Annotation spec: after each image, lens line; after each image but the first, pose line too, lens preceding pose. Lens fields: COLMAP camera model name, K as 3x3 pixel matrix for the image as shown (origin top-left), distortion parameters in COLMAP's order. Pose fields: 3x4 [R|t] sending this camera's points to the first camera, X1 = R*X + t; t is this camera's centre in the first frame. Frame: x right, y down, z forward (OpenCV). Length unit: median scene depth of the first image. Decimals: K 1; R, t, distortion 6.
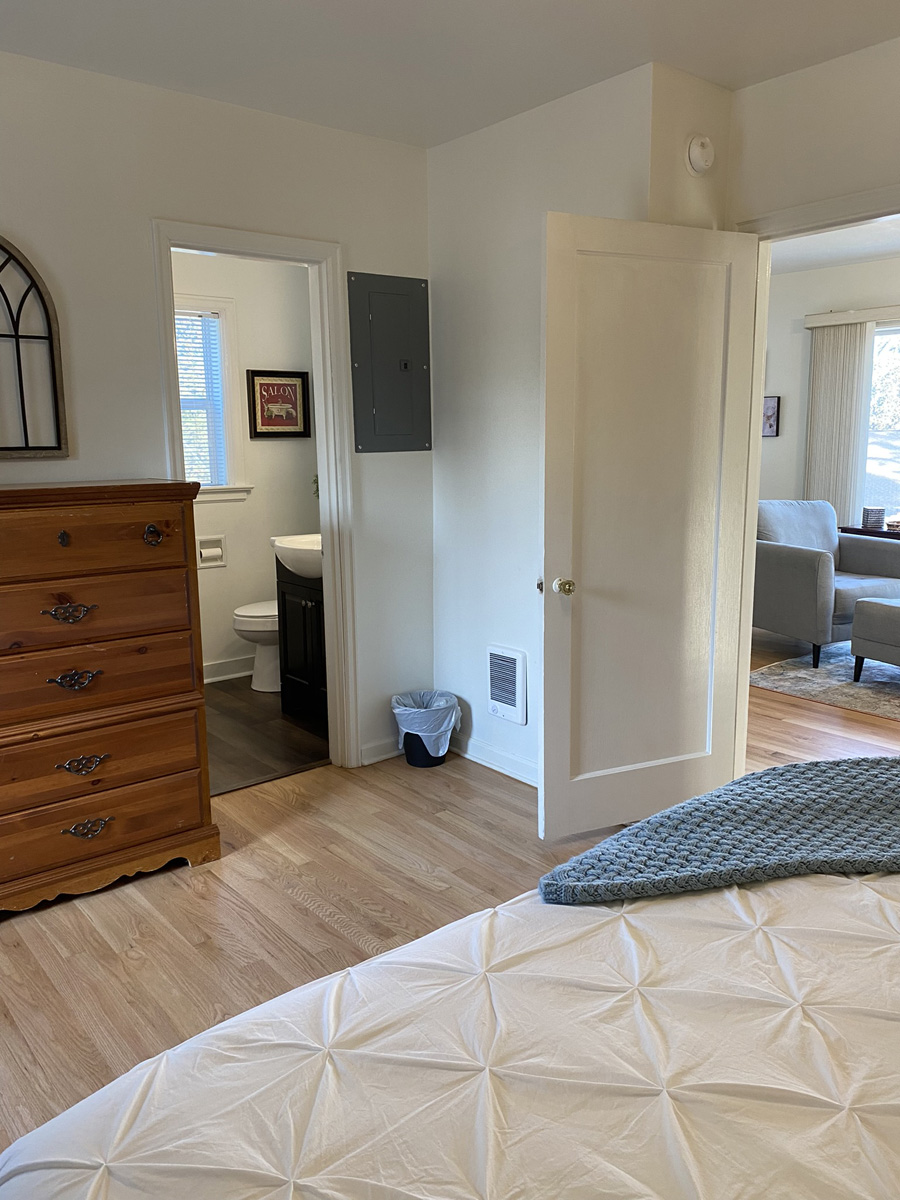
lens RADIAL K [[911.1, 0, 449.7], [0, 911.1, 605.1], [0, 0, 1]] dist [0.039573, -0.056136]
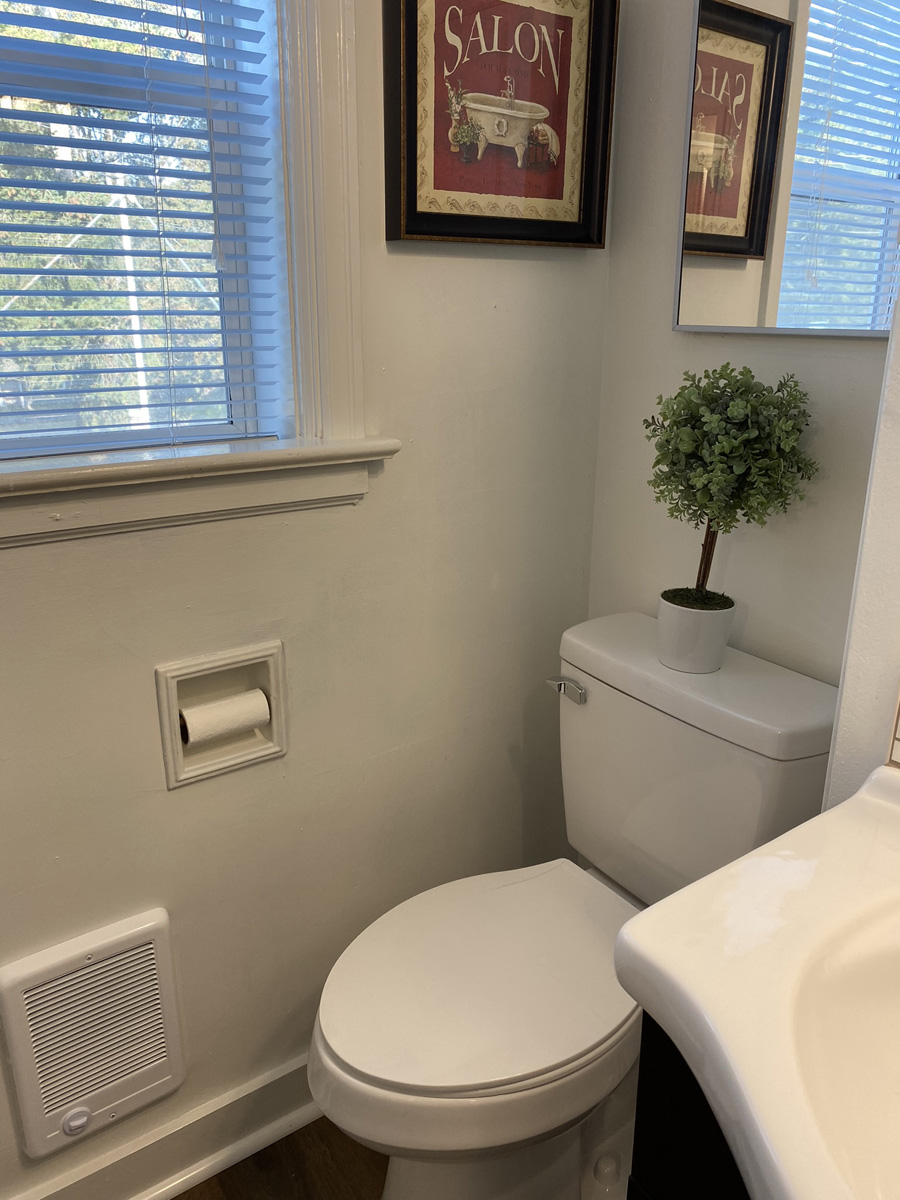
lens RADIAL K [[911.1, 0, 455.7], [0, 911.1, 574.6], [0, 0, 1]] dist [0.039573, -0.056136]
pose [[0.998620, 0.033238, -0.040669, -0.186990], [-0.028387, 0.993012, 0.114544, -0.122497], [0.044192, -0.113232, 0.992585, 0.748320]]
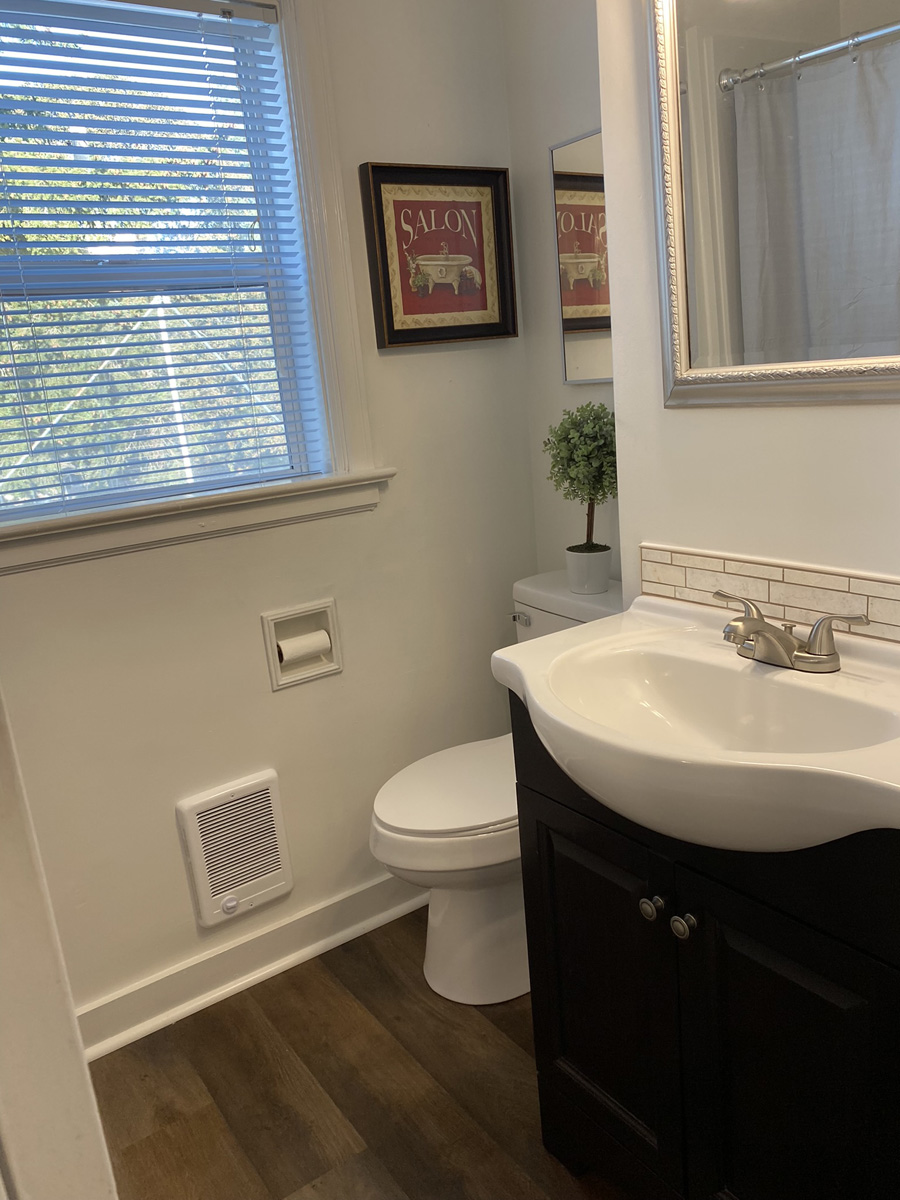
lens RADIAL K [[911.1, 0, 454.2], [0, 911.1, 587.0], [0, 0, 1]] dist [0.039573, -0.056136]
pose [[0.994933, -0.057020, -0.082802, -0.158092], [0.062508, 0.995907, 0.065276, -0.102616], [0.078741, -0.070121, 0.994426, 0.598438]]
